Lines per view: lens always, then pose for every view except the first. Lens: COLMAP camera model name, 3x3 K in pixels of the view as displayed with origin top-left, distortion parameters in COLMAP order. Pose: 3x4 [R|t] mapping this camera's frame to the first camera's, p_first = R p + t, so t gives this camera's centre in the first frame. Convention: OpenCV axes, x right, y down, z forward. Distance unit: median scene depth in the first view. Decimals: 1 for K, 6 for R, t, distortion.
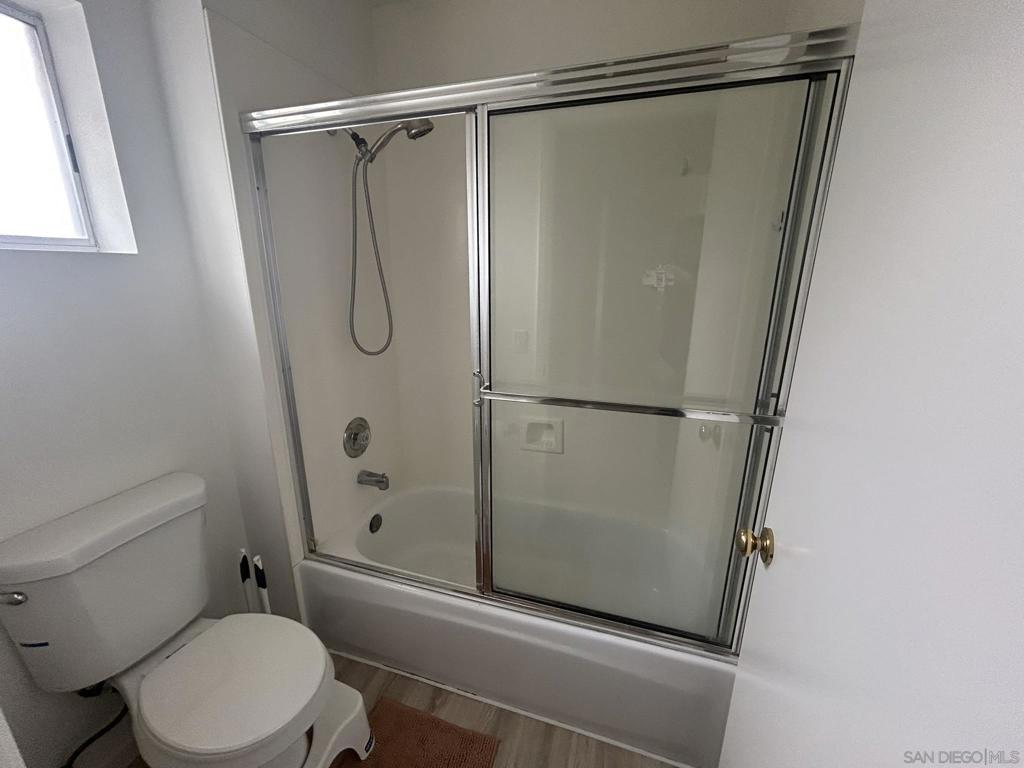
lens RADIAL K [[415.2, 0, 506.6], [0, 415.2, 385.1], [0, 0, 1]] dist [0.002126, -0.000945]
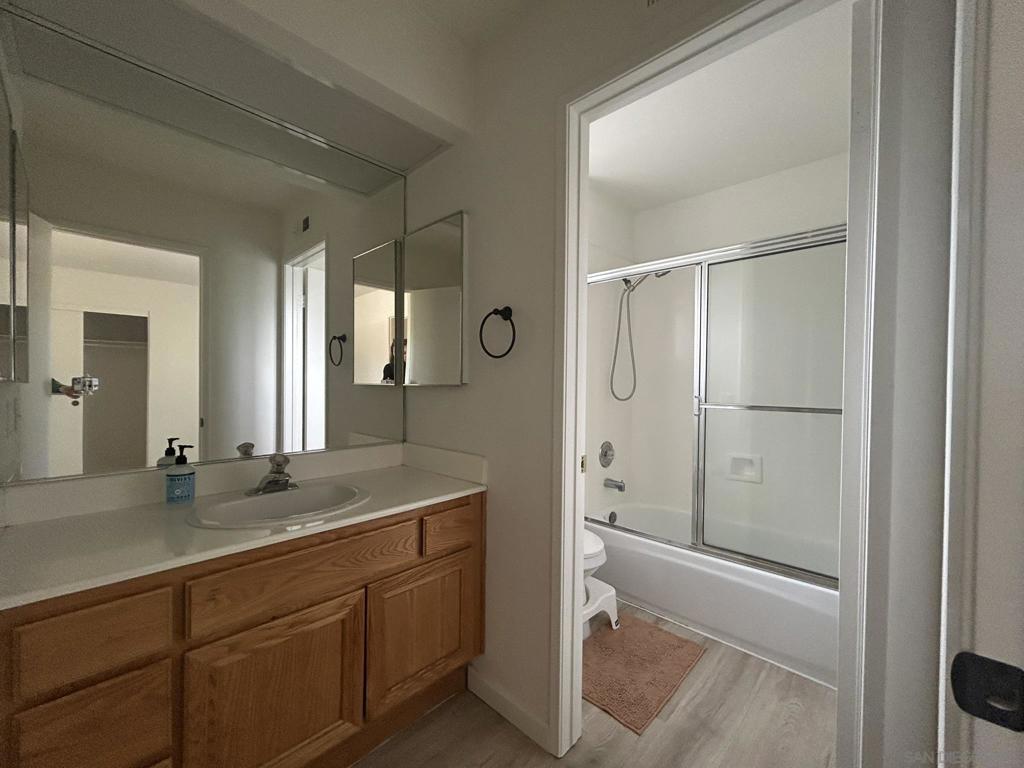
lens RADIAL K [[415.2, 0, 511.4], [0, 415.2, 382.5], [0, 0, 1]] dist [0.002126, -0.000945]
pose [[0.898945, 0.015708, -0.437780, -0.007246], [-0.129769, 0.964050, -0.231879, 0.322780], [0.418399, 0.265257, 0.868666, -0.664261]]
